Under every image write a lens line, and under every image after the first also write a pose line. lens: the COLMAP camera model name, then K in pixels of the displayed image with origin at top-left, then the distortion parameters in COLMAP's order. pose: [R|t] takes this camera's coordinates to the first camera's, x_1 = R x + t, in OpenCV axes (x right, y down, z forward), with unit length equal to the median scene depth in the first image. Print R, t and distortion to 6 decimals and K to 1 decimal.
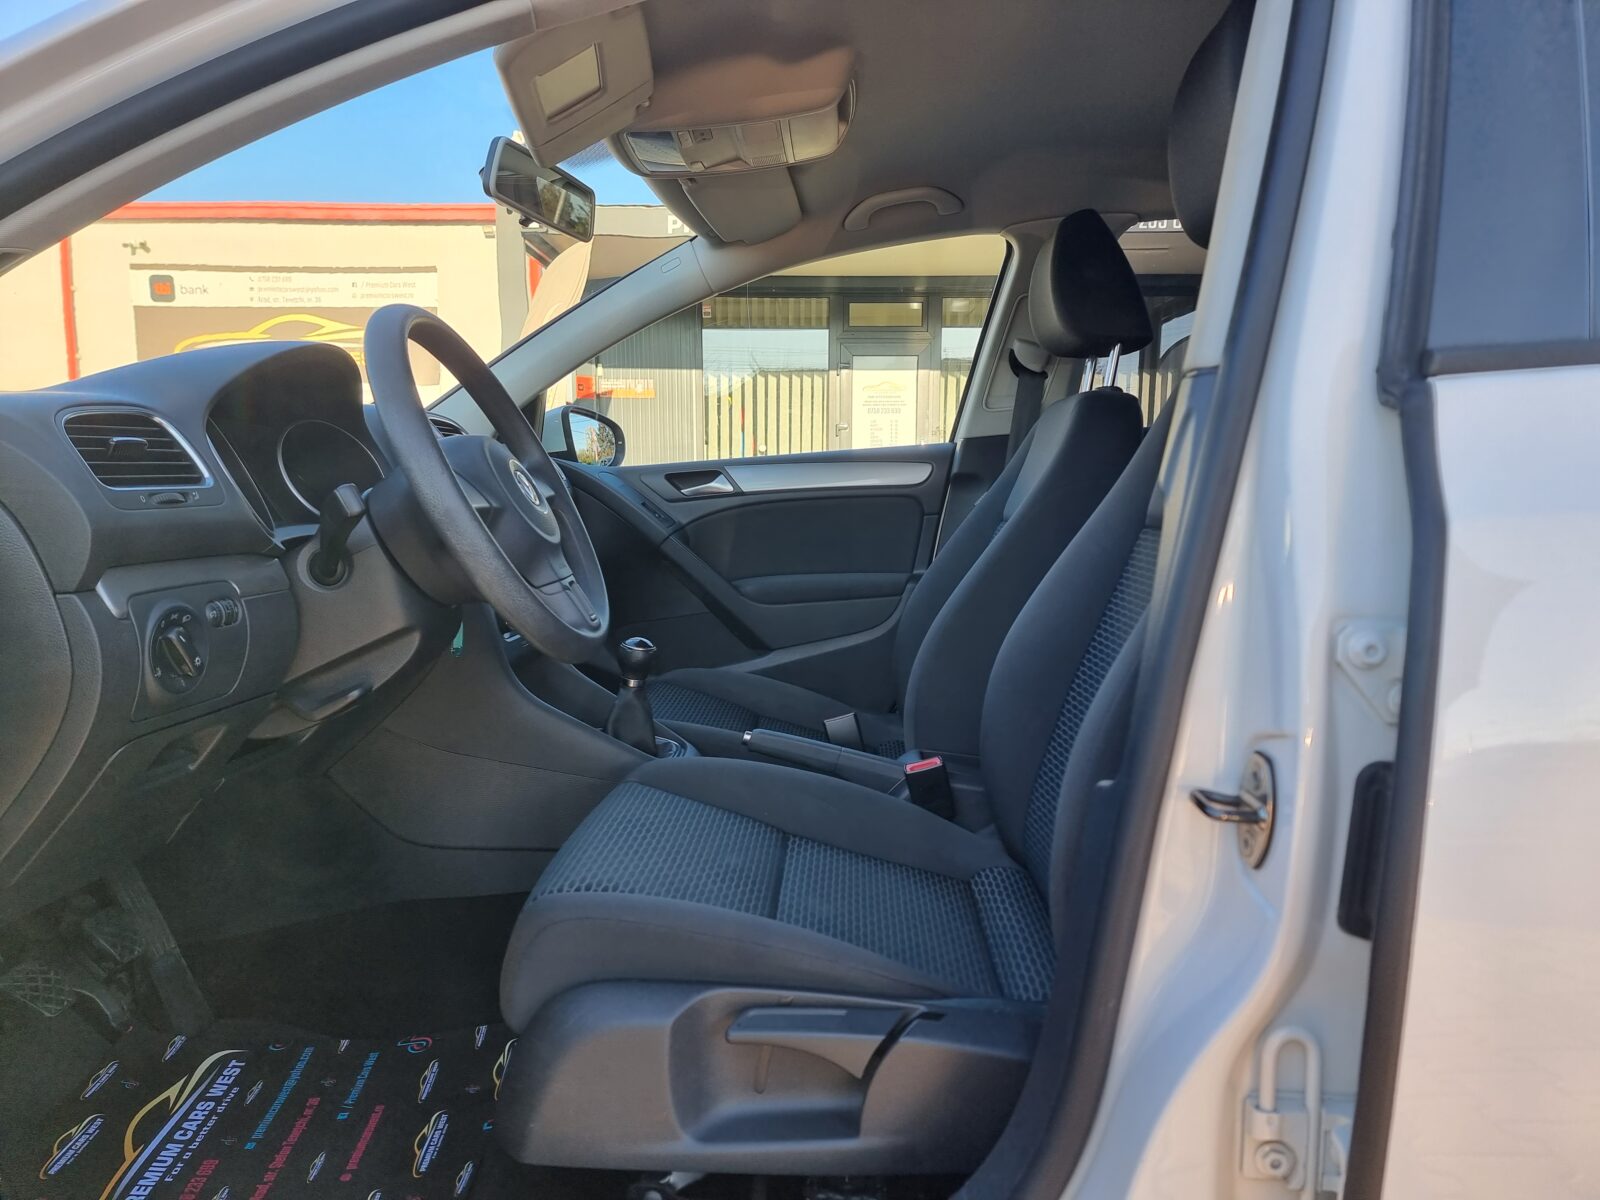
lens RADIAL K [[1115.2, 0, 813.5], [0, 1115.2, 598.1], [0, 0, 1]] dist [0.064589, -0.058007]
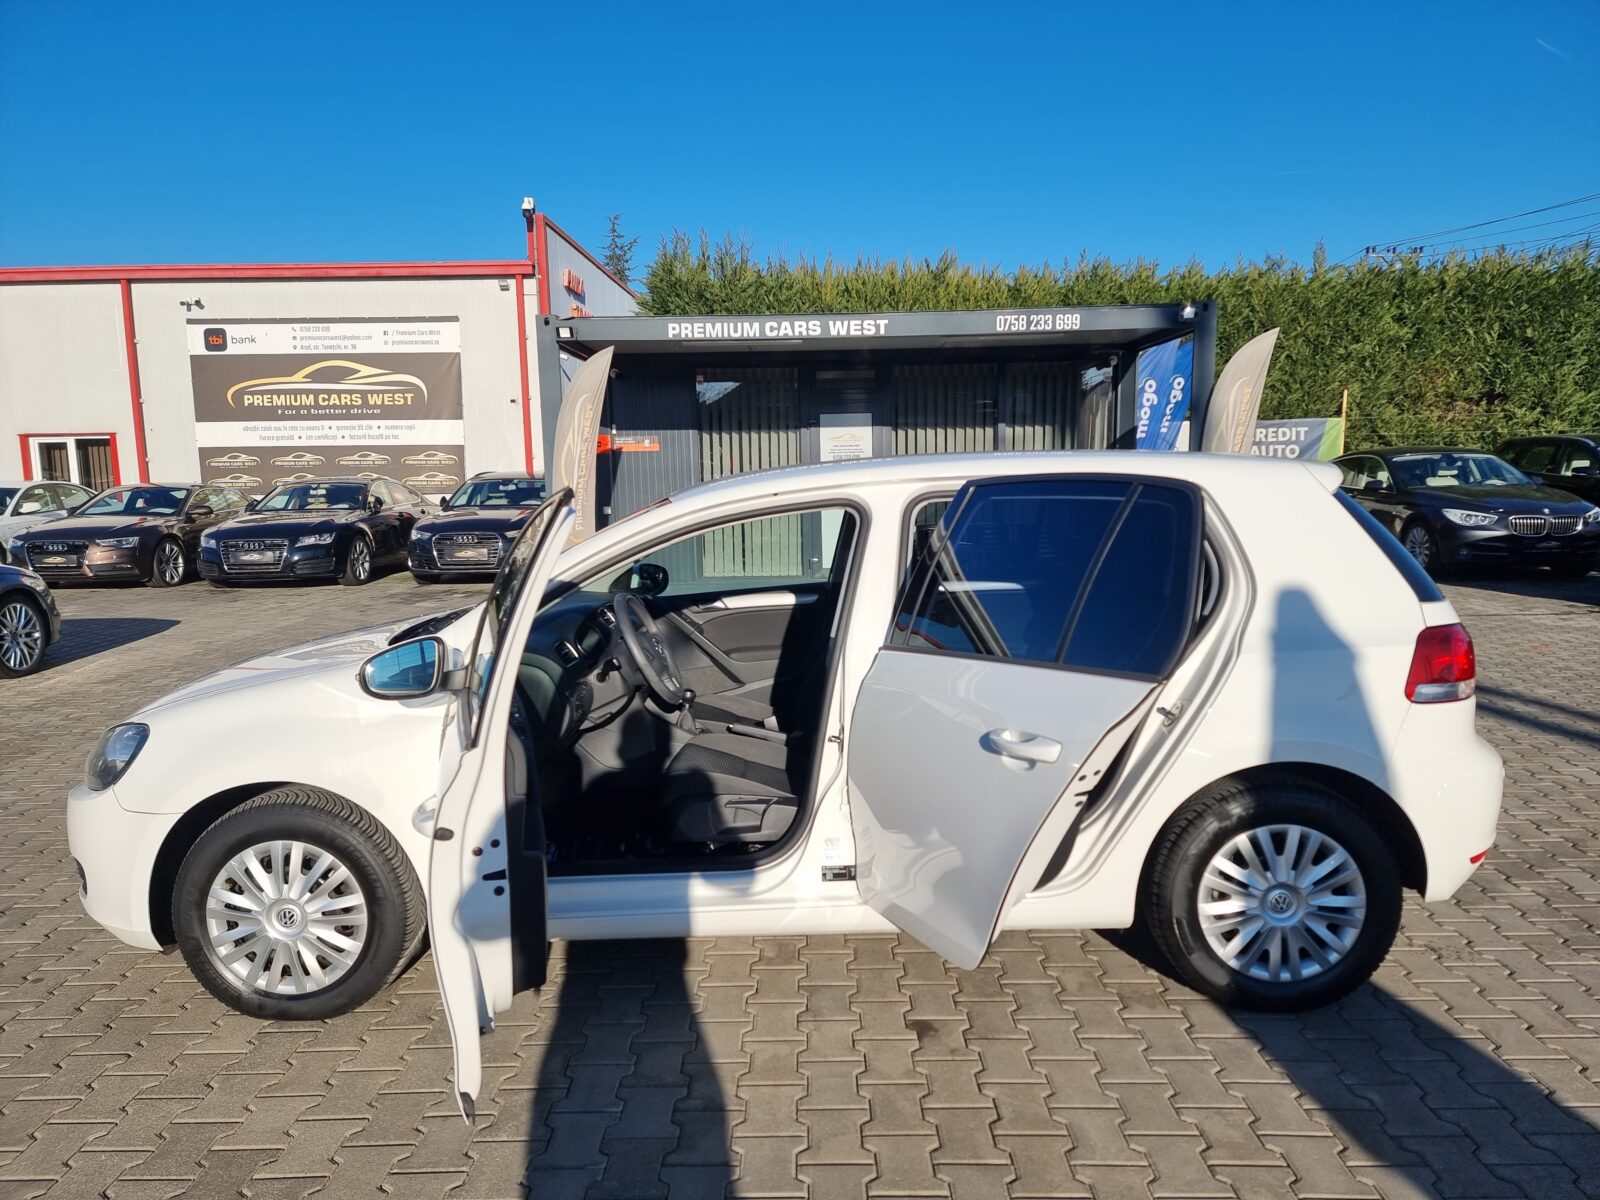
lens RADIAL K [[1123.4, 0, 798.3], [0, 1123.4, 602.5], [0, 0, 1]] dist [0.051376, -0.004263]
pose [[0.999770, -0.019666, -0.008598, 0.010914], [0.019794, 0.999691, 0.015034, -0.017824], [0.008300, -0.015201, 0.999850, -0.142034]]
